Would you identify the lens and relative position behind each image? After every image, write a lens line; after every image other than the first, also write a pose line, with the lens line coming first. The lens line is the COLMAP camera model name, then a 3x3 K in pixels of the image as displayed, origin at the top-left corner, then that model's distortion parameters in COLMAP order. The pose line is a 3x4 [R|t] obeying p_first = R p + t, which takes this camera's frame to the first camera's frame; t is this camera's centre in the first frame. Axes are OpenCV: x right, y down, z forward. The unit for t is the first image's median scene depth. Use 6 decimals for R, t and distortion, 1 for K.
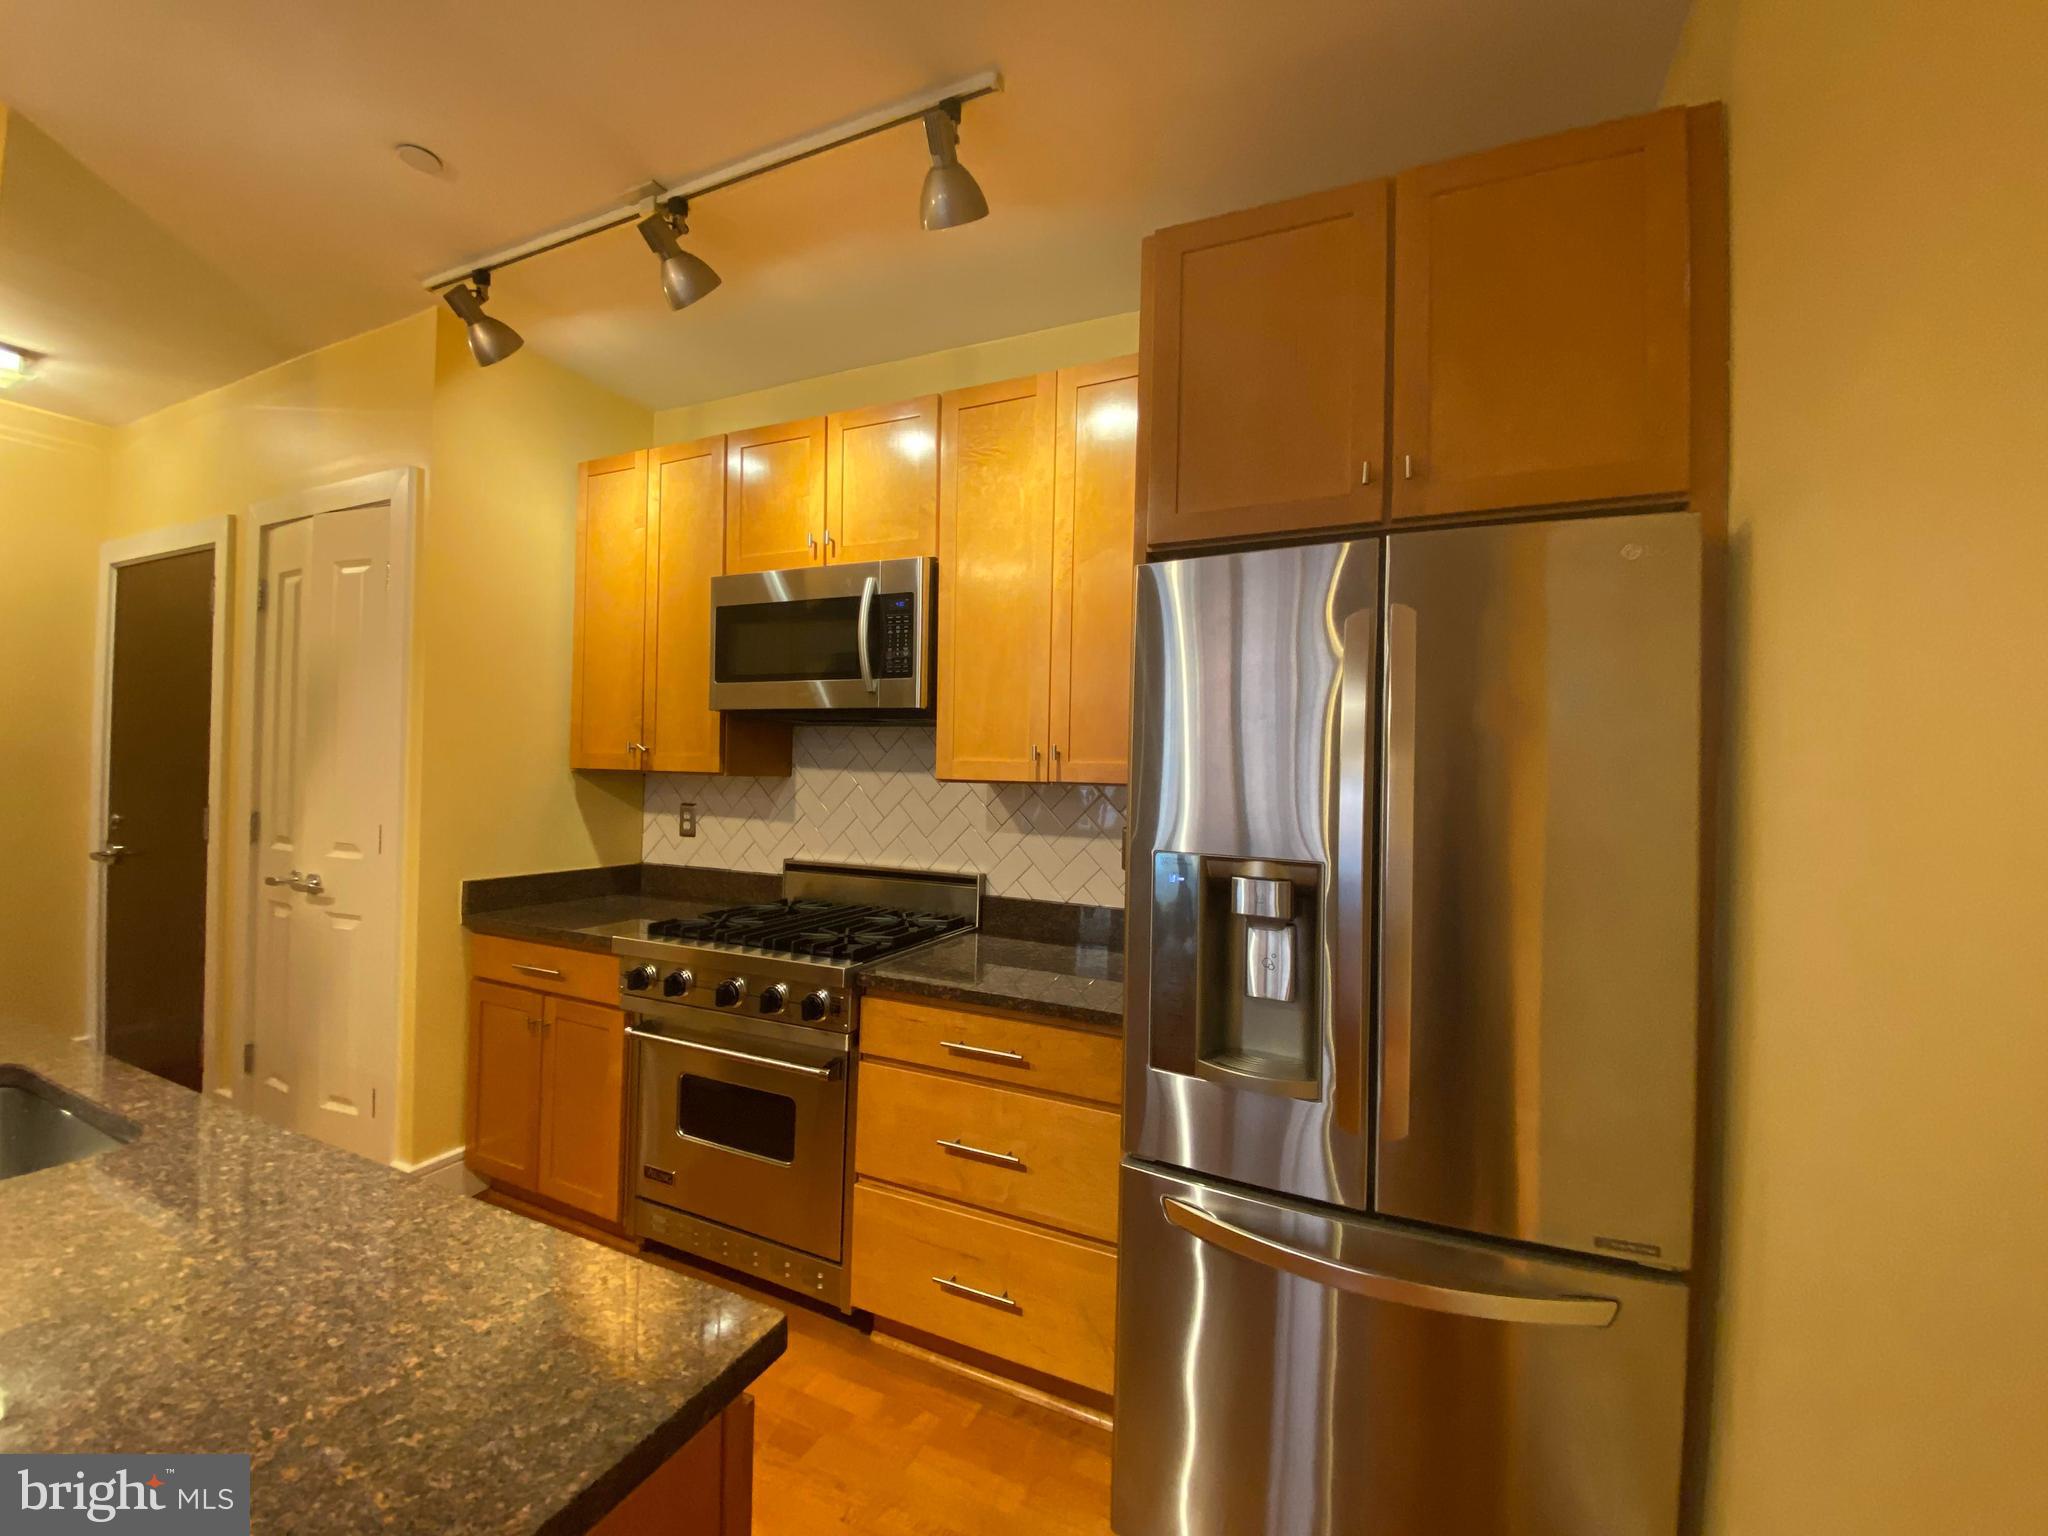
lens RADIAL K [[832.3, 0, 1024.0], [0, 832.3, 768.0], [0, 0, 1]] dist [0.034291, -0.029426]
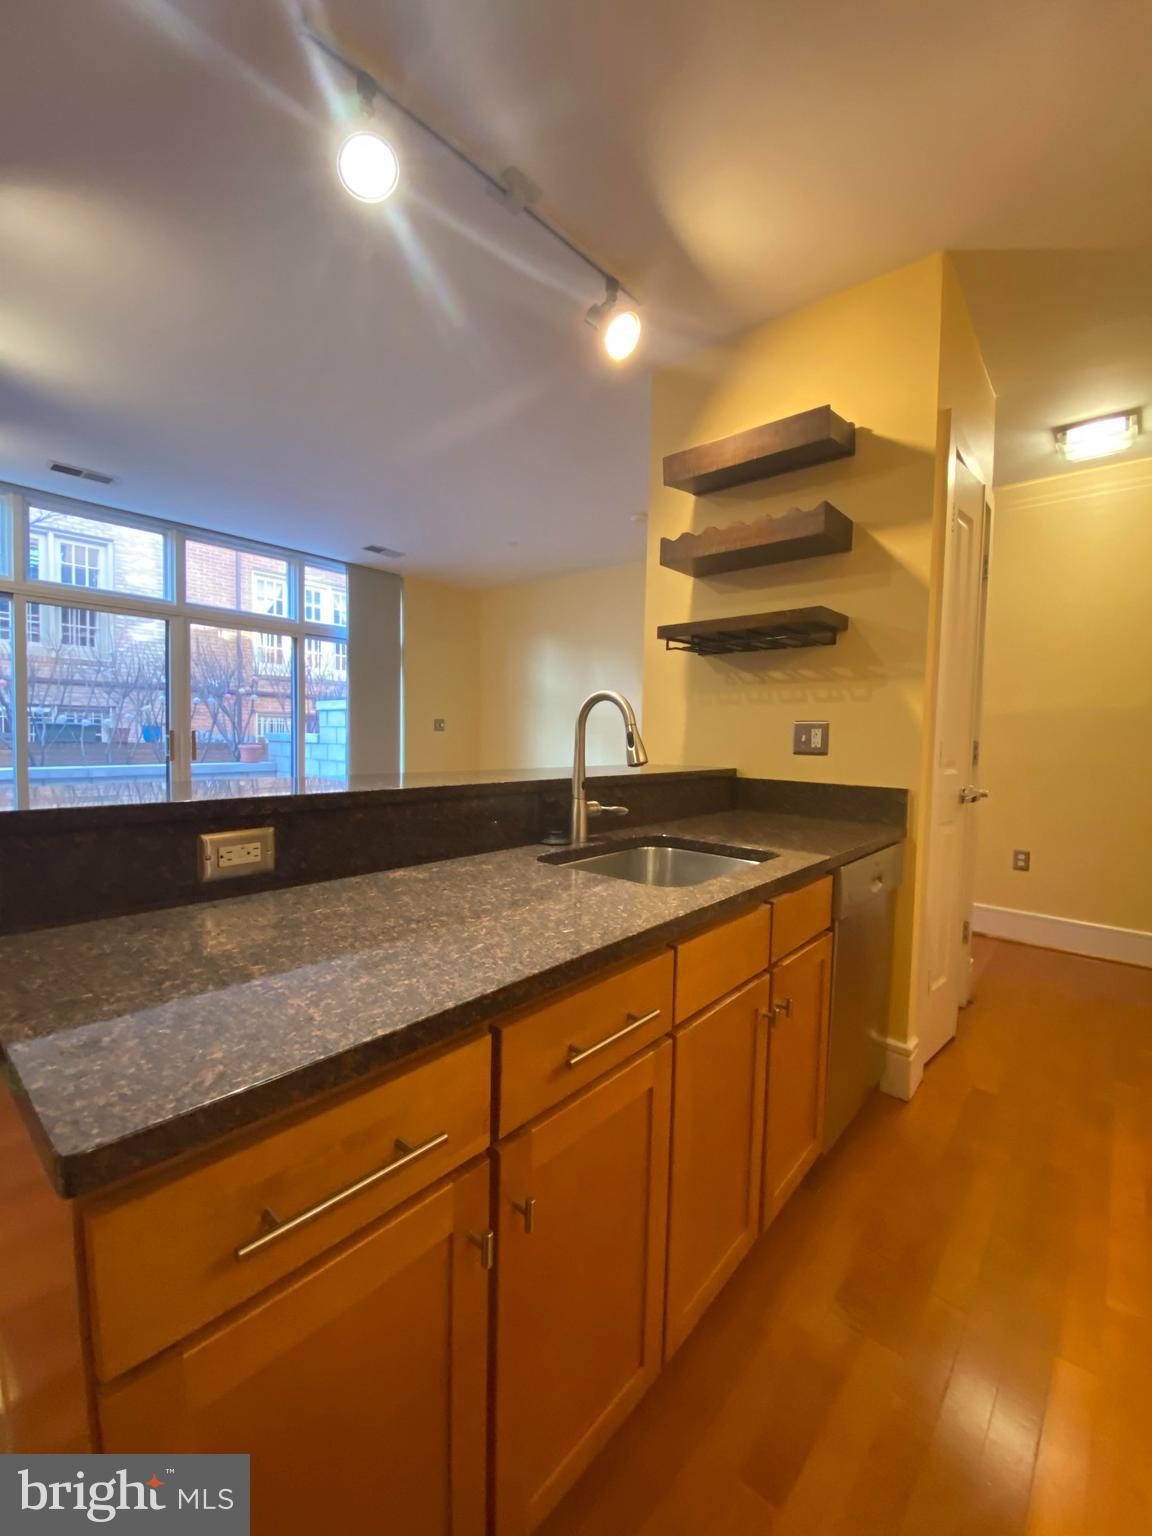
lens RADIAL K [[624.2, 0, 576.0], [0, 624.2, 768.0], [0, 0, 1]] dist [0.034291, -0.029426]
pose [[-0.279780, 0.018886, -0.959878, 0.035609], [-0.022871, 0.999392, 0.026330, 0.081628], [0.959792, 0.029320, -0.279178, 0.468476]]
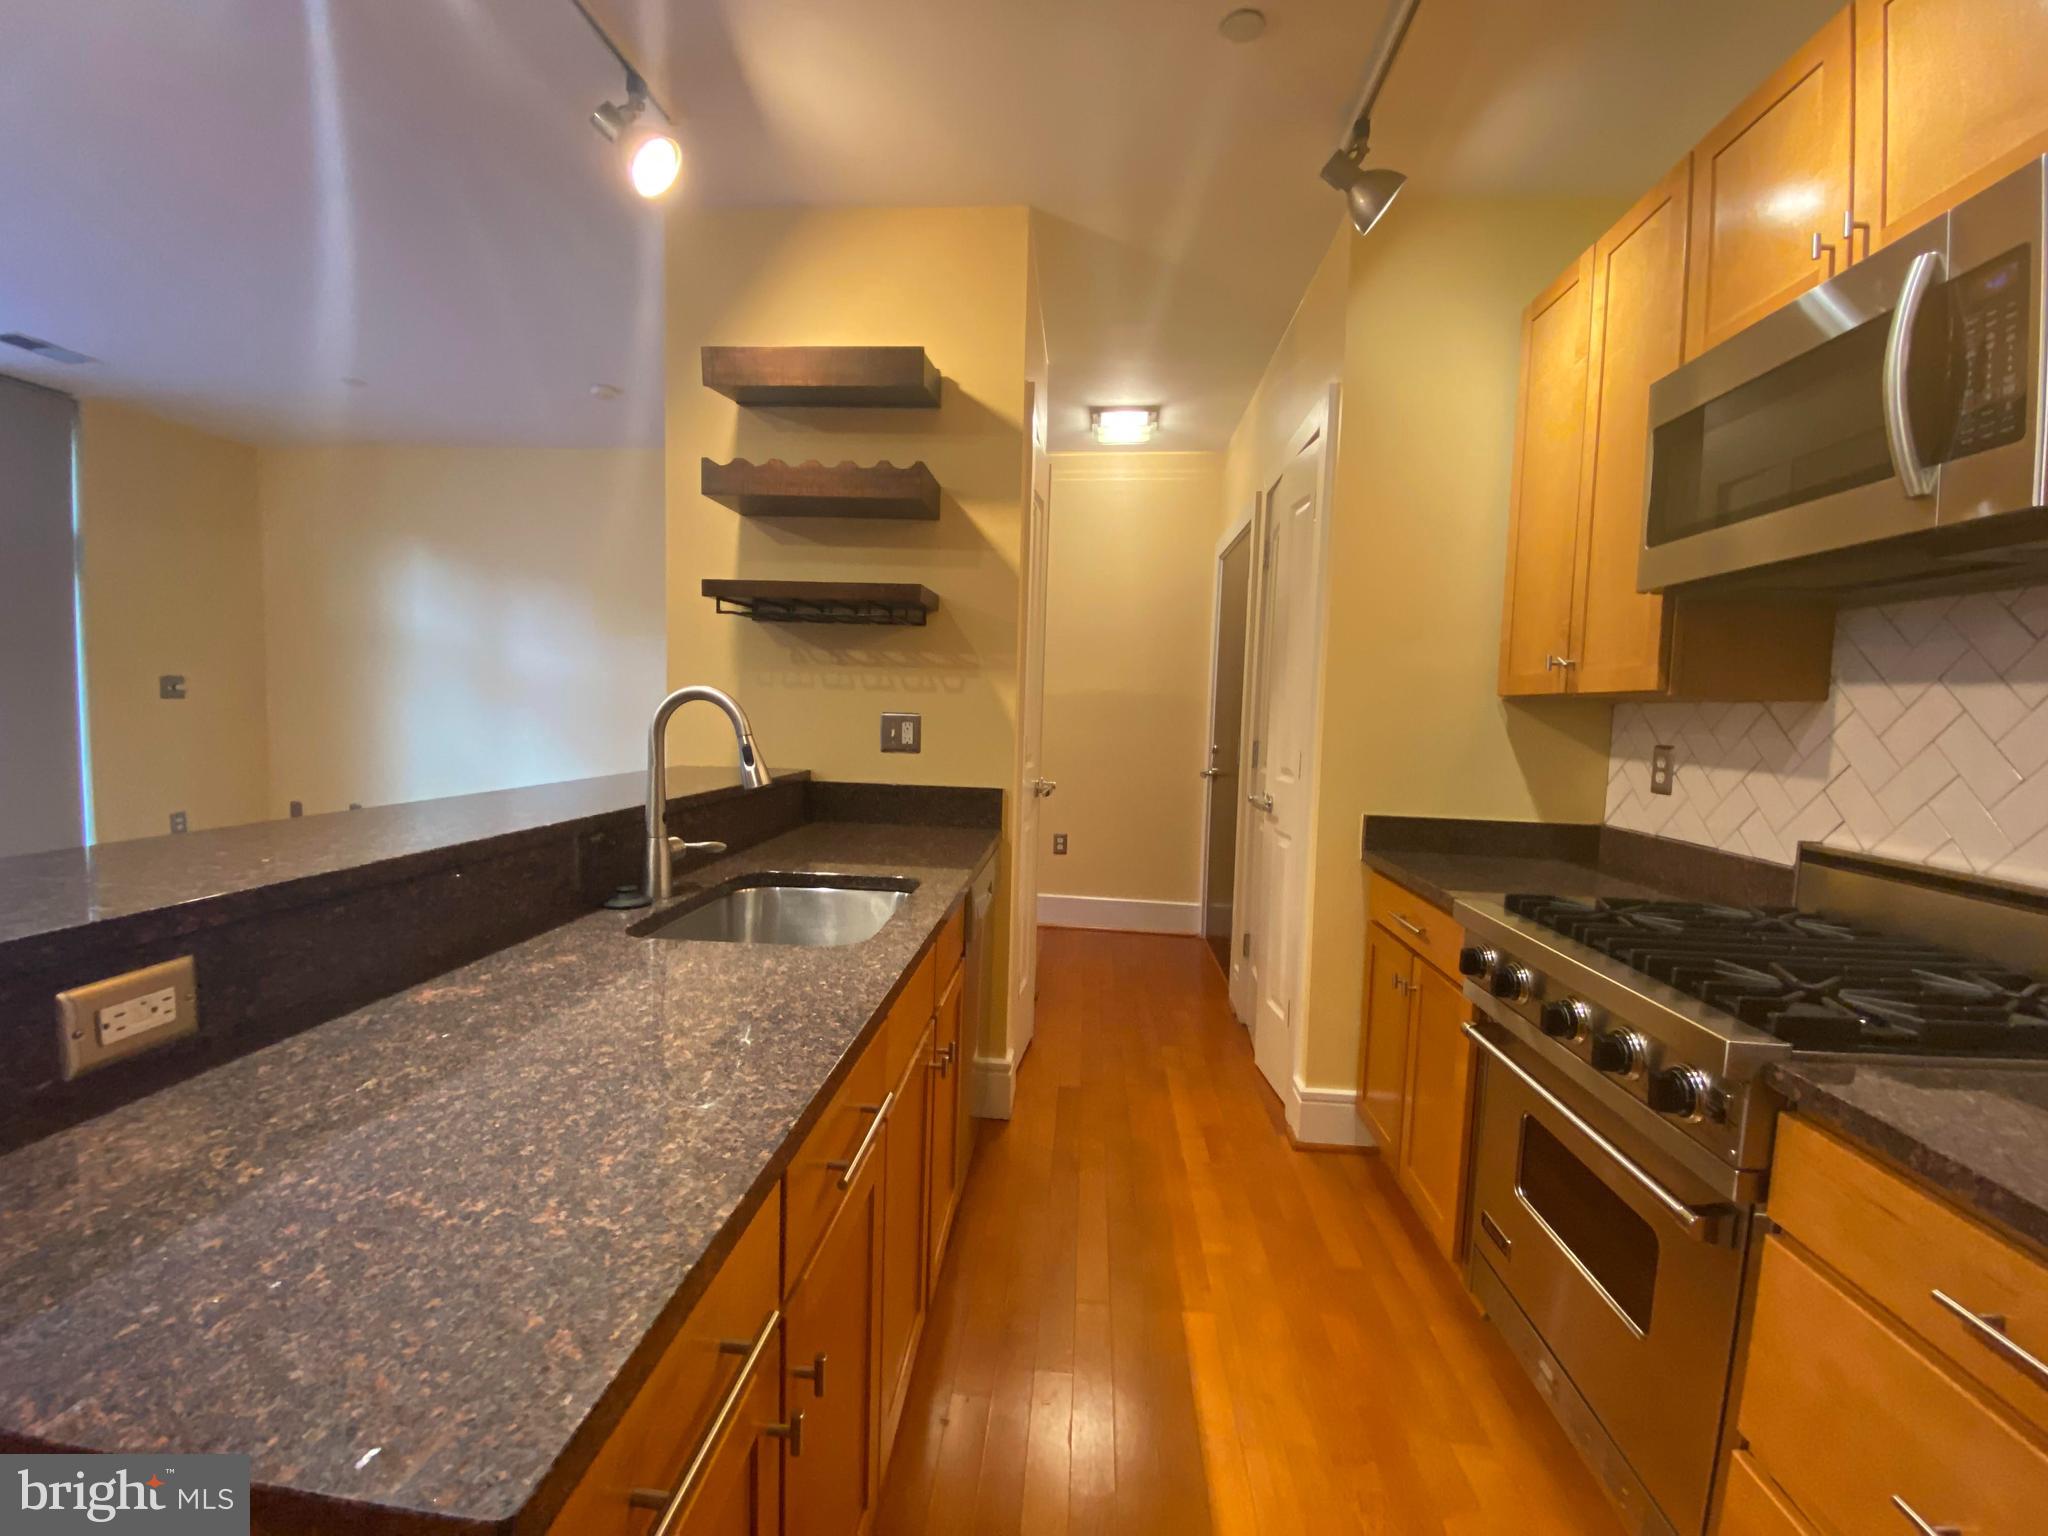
lens RADIAL K [[832.3, 0, 1024.0], [0, 832.3, 768.0], [0, 0, 1]] dist [0.034291, -0.029426]
pose [[0.339422, 0.052907, -0.939145, 0.087602], [-0.016939, 0.998599, 0.050135, 0.043248], [0.940482, -0.001109, 0.339843, 0.333190]]
